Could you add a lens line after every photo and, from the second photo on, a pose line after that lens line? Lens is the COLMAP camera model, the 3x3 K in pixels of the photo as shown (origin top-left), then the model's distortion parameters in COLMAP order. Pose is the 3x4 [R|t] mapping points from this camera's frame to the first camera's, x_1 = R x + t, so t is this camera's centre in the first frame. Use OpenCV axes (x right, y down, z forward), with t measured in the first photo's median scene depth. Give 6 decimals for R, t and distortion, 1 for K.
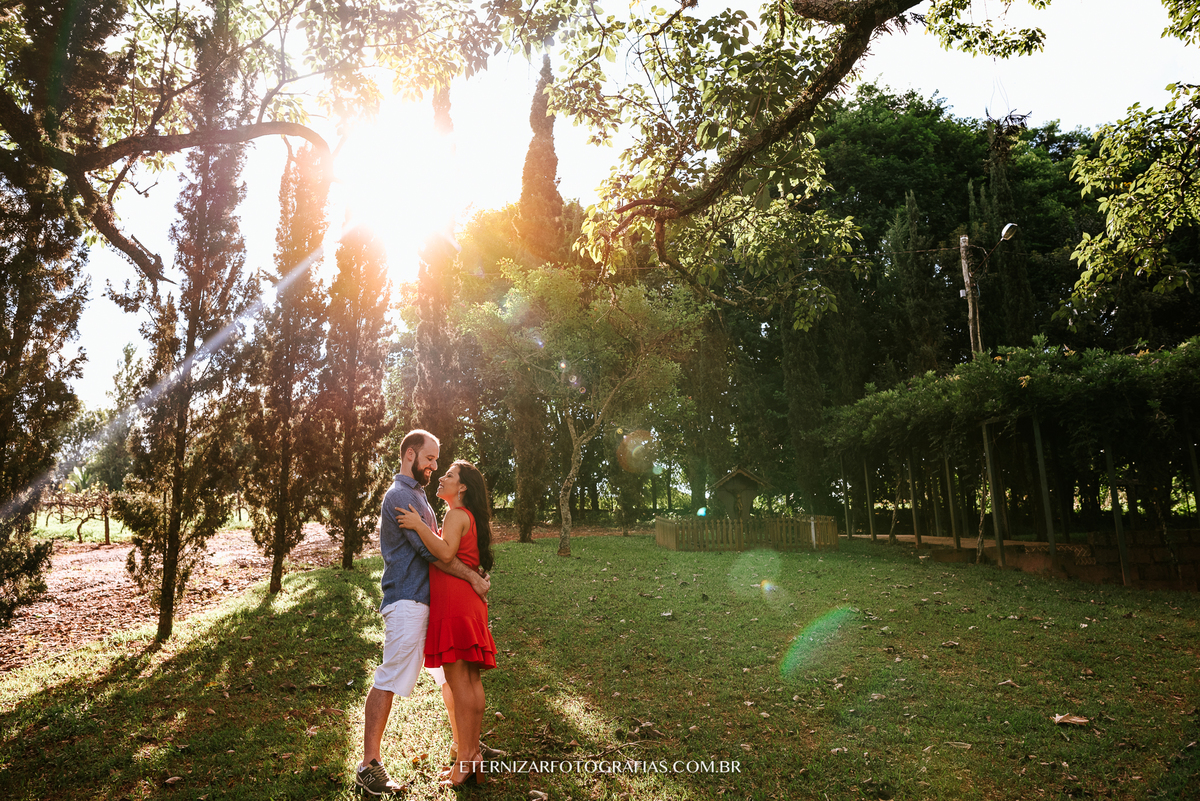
lens RADIAL K [[855.3, 0, 597.6], [0, 855.3, 394.8], [0, 0, 1]] dist [-0.055409, 0.029759]
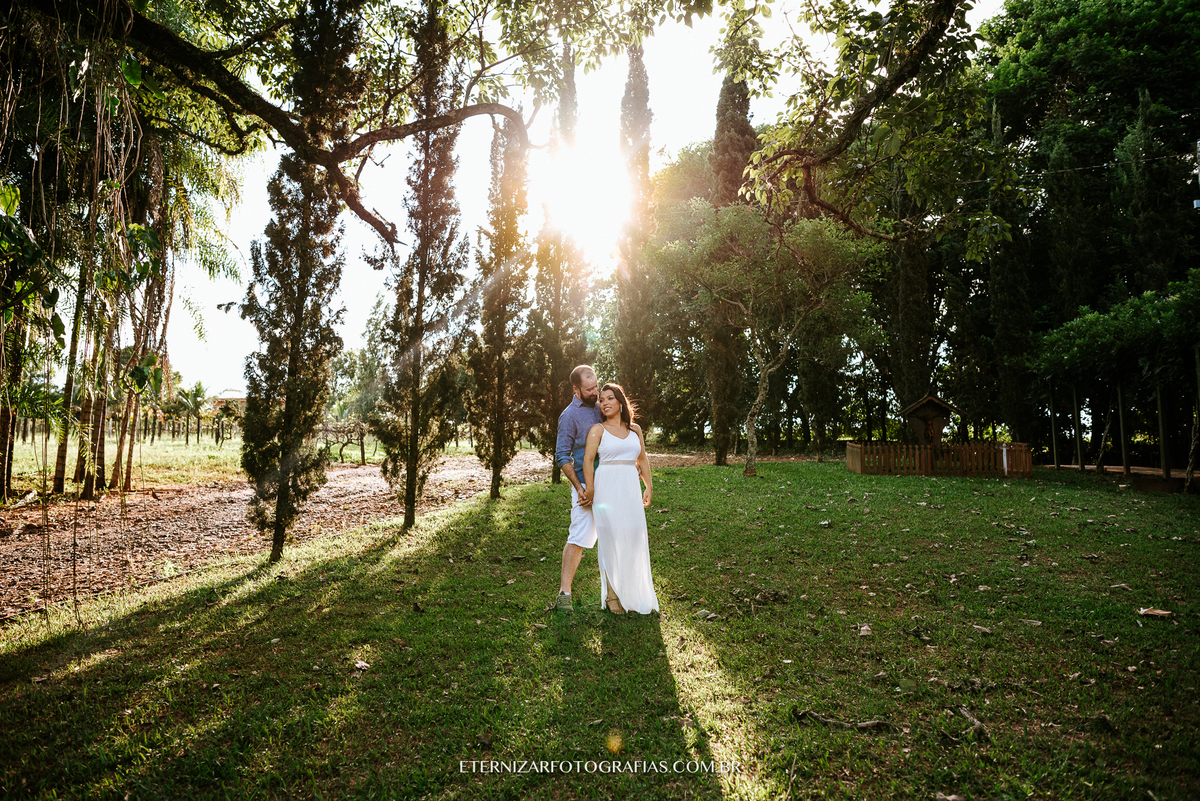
lens RADIAL K [[883.8, 0, 583.0], [0, 883.8, 387.9], [0, 0, 1]] dist [-0.045536, 0.002137]
pose [[0.962109, -0.005710, -0.272604, 0.087951], [0.024783, 0.997473, 0.066576, -0.002204], [0.271535, -0.070810, 0.959820, -0.165690]]
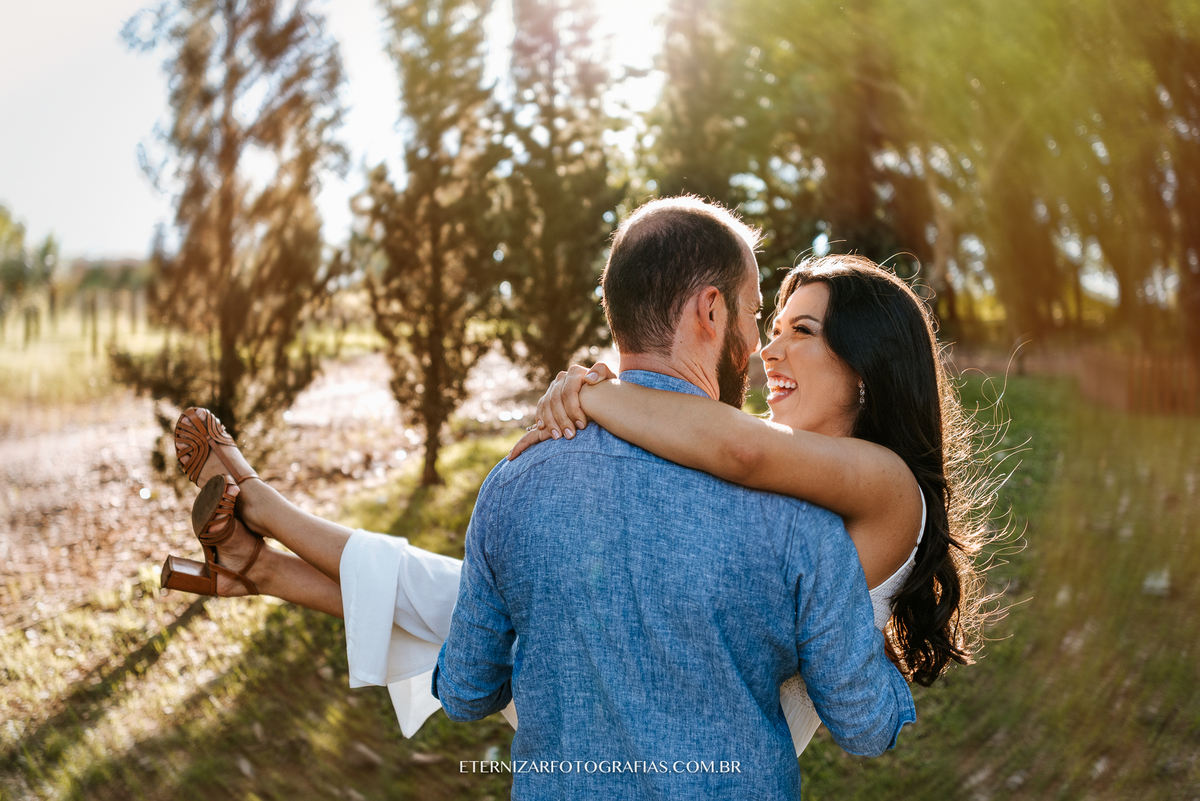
lens RADIAL K [[1182.5, 0, 591.9], [0, 1182.5, 389.8], [0, 0, 1]] dist [0.007023, 0.049654]
pose [[0.957817, 0.019822, -0.286693, -0.033460], [0.039090, 0.979360, 0.198309, 0.005230], [0.284706, -0.201151, 0.937273, 0.290555]]
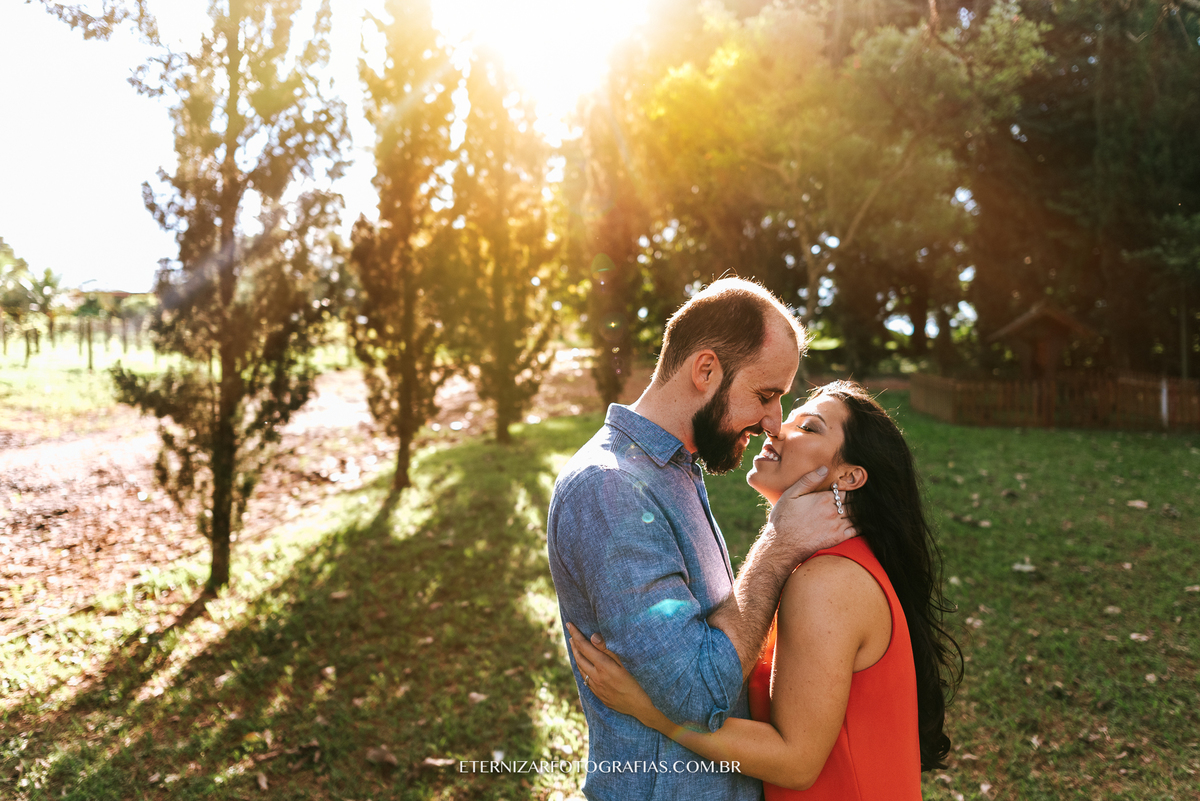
lens RADIAL K [[906.2, 0, 624.5], [0, 906.2, 388.1], [0, 0, 1]] dist [0.009221, 0.012640]
pose [[0.987894, 0.020094, -0.153821, -0.094728], [0.009411, 0.981987, 0.188716, 0.013258], [0.154842, -0.187879, 0.969910, 0.353738]]
